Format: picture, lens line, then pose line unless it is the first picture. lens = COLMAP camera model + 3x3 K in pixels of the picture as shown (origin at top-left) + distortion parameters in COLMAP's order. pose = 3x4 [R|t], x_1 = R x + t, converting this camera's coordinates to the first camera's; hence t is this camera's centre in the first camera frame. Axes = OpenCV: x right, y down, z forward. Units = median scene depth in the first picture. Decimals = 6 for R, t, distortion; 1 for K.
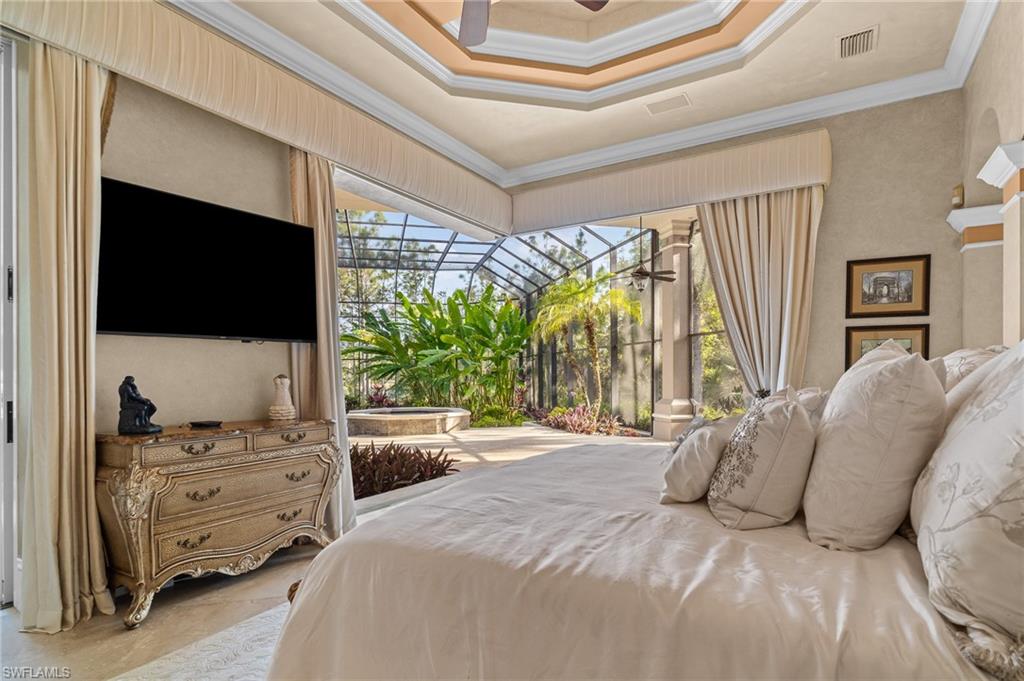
lens RADIAL K [[529.1, 0, 502.1], [0, 529.1, 368.2], [0, 0, 1]] dist [-0.007002, 0.000995]
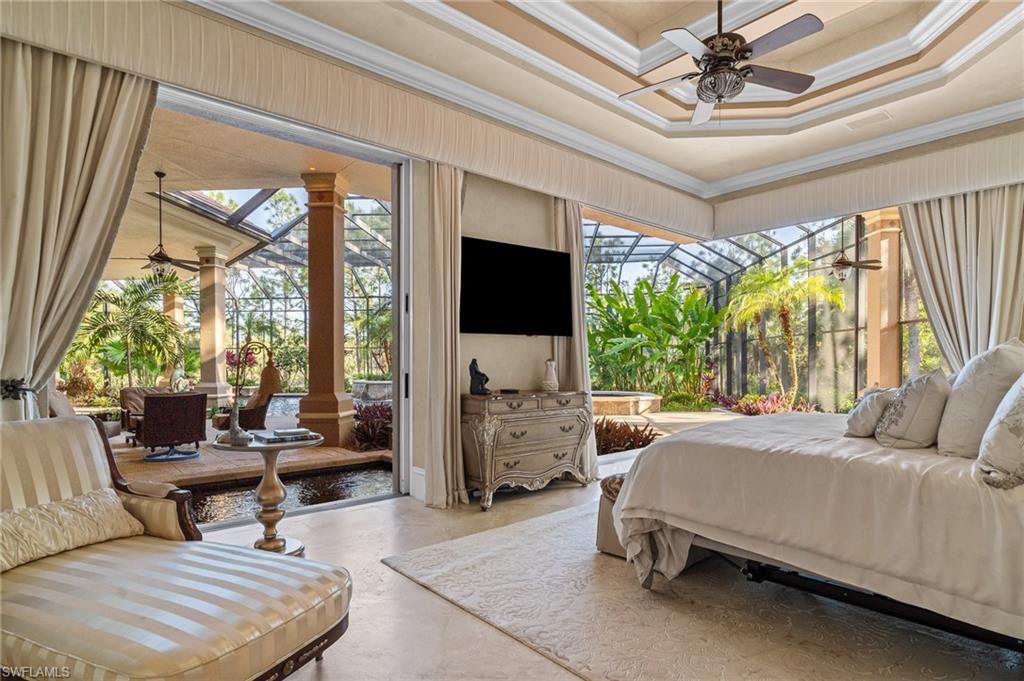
lens RADIAL K [[529.1, 0, 509.9], [0, 529.1, 354.9], [0, 0, 1]] dist [-0.007002, 0.000995]
pose [[0.952227, 0.006132, -0.305330, -0.081115], [-0.006417, 0.999979, 0.000069, 0.001792], [0.305324, 0.001894, 0.952247, -0.374317]]
